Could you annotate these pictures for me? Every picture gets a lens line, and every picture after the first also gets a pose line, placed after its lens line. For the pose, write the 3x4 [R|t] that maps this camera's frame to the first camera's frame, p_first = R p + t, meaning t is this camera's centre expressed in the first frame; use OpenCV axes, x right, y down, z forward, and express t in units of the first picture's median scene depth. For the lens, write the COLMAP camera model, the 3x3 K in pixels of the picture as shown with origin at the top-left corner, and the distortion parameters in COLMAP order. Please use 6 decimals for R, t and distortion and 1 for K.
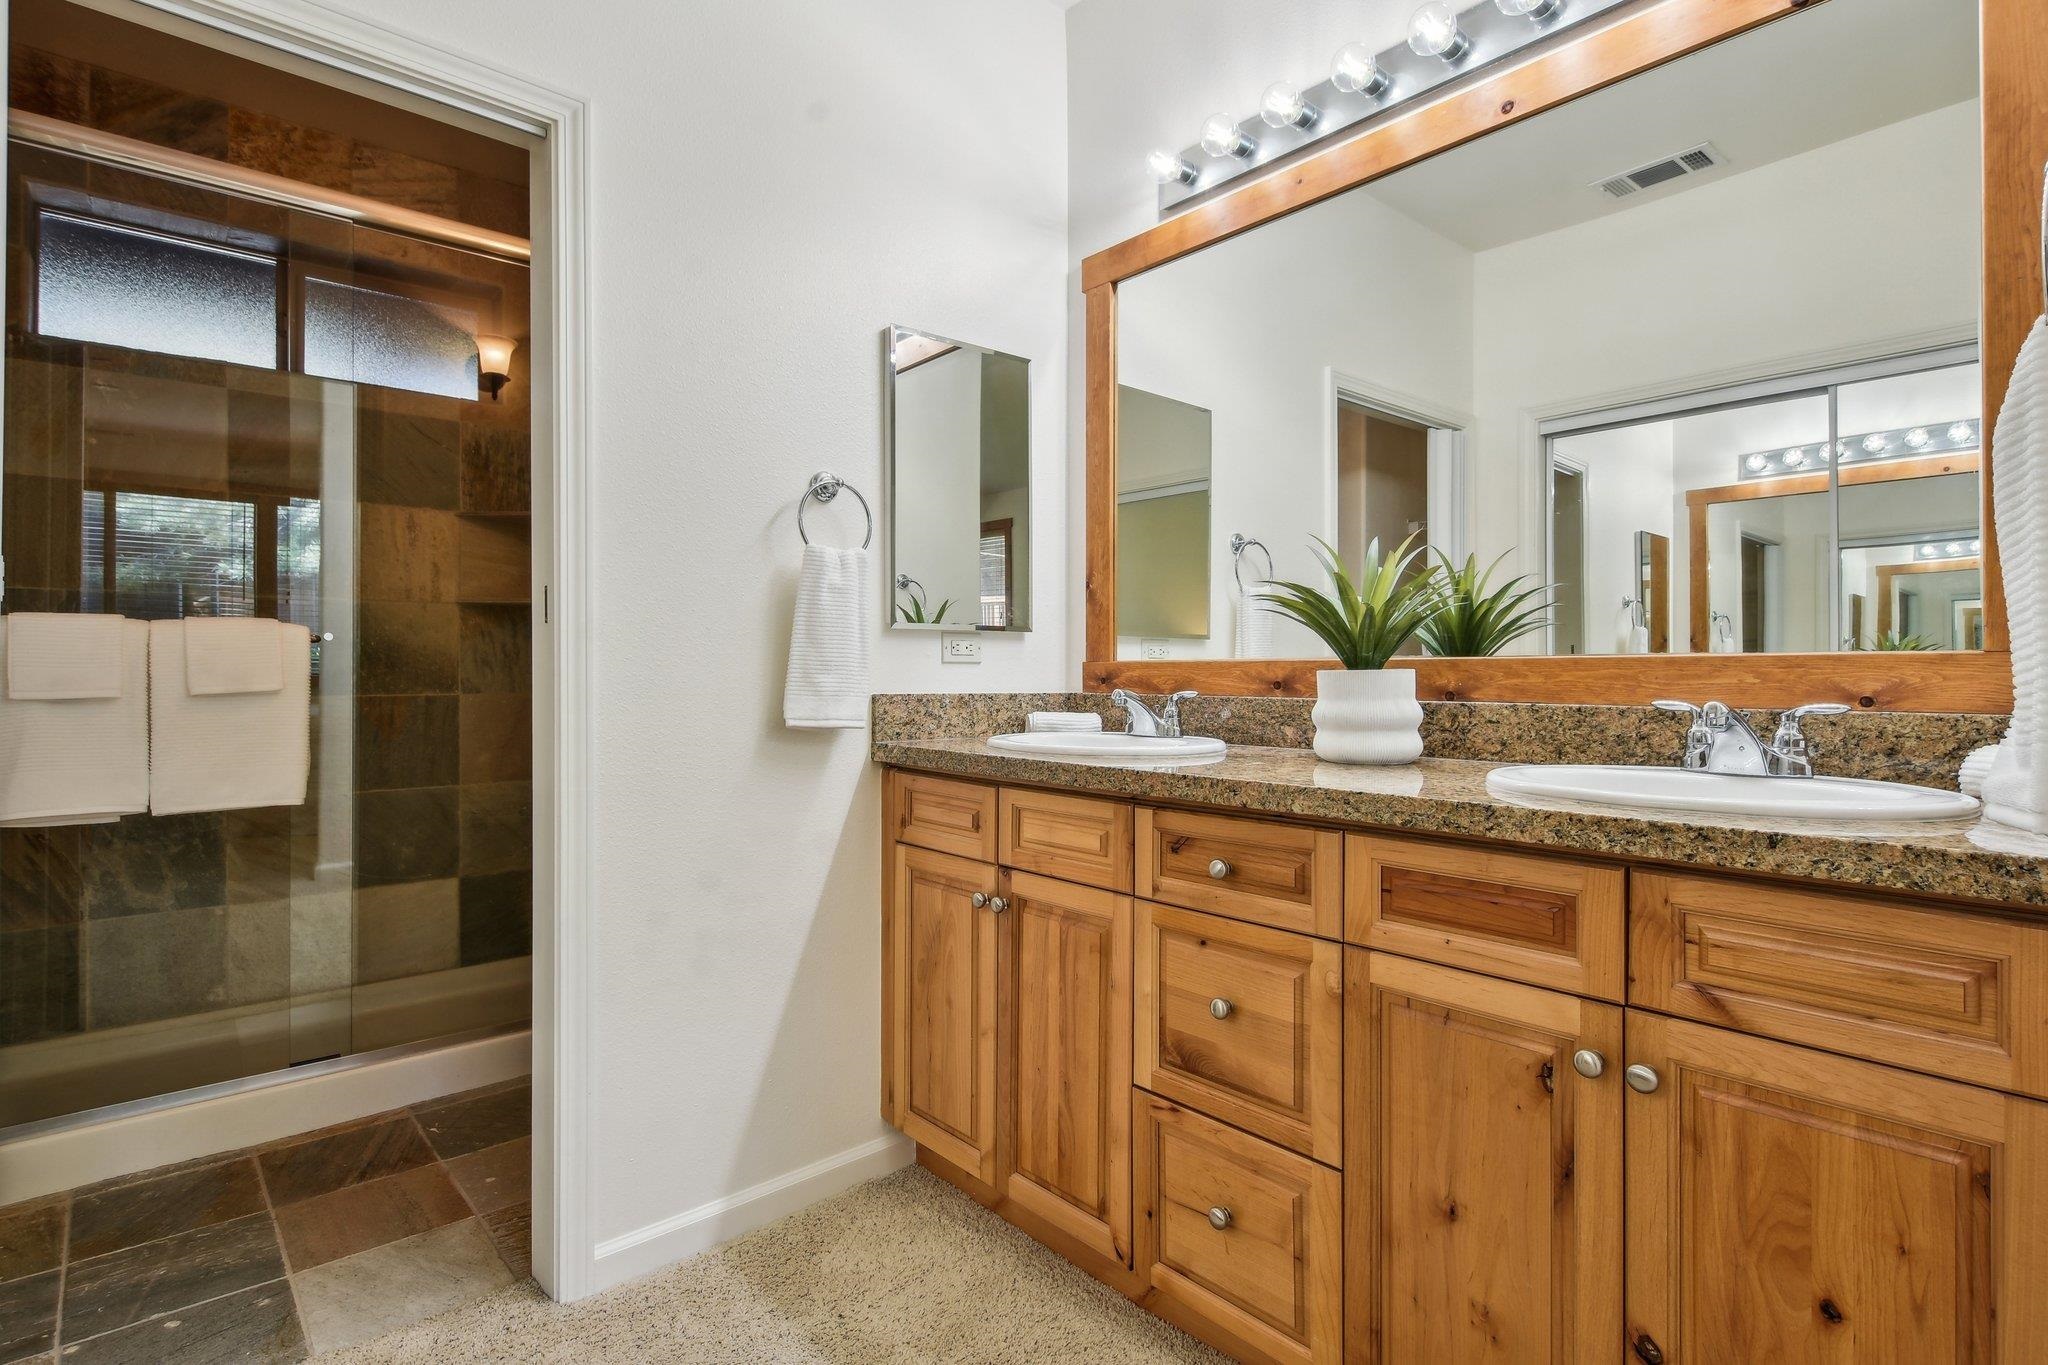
lens RADIAL K [[1009.9, 0, 1015.4], [0, 1009.9, 666.7], [0, 0, 1]] dist [-0.000312, -0.000908]
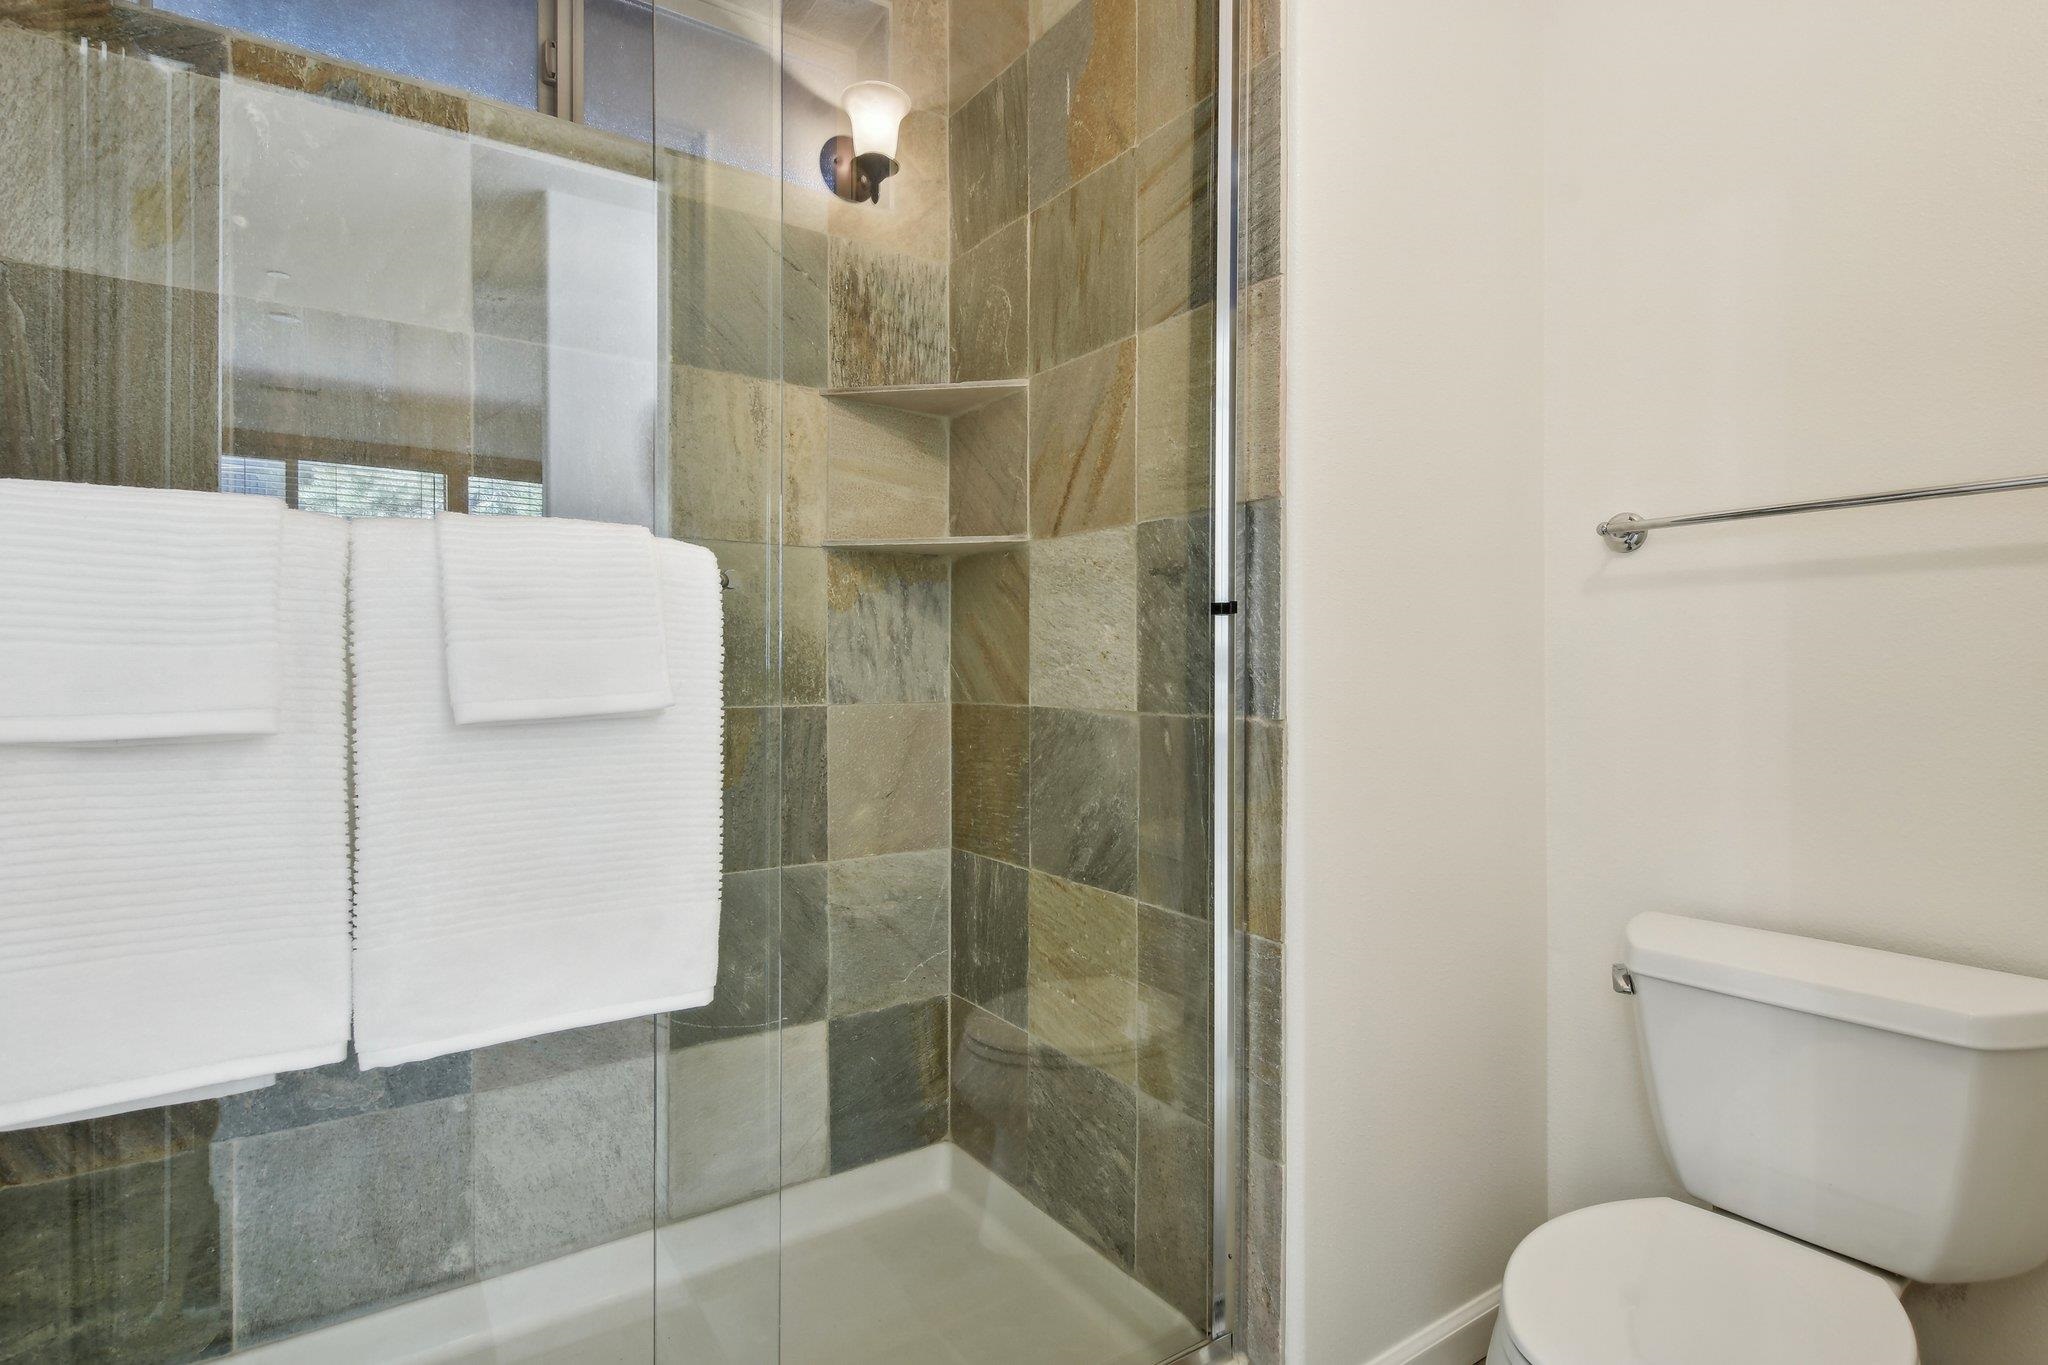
lens RADIAL K [[1031.3, 0, 1023.0], [0, 1031.3, 673.7], [0, 0, 1]] dist [-0.000732, -0.000159]
pose [[0.993032, 0.003216, -0.117799, -0.371123], [-0.002249, 0.999963, 0.008340, 0.004153], [0.117821, -0.008017, 0.993002, 0.426955]]
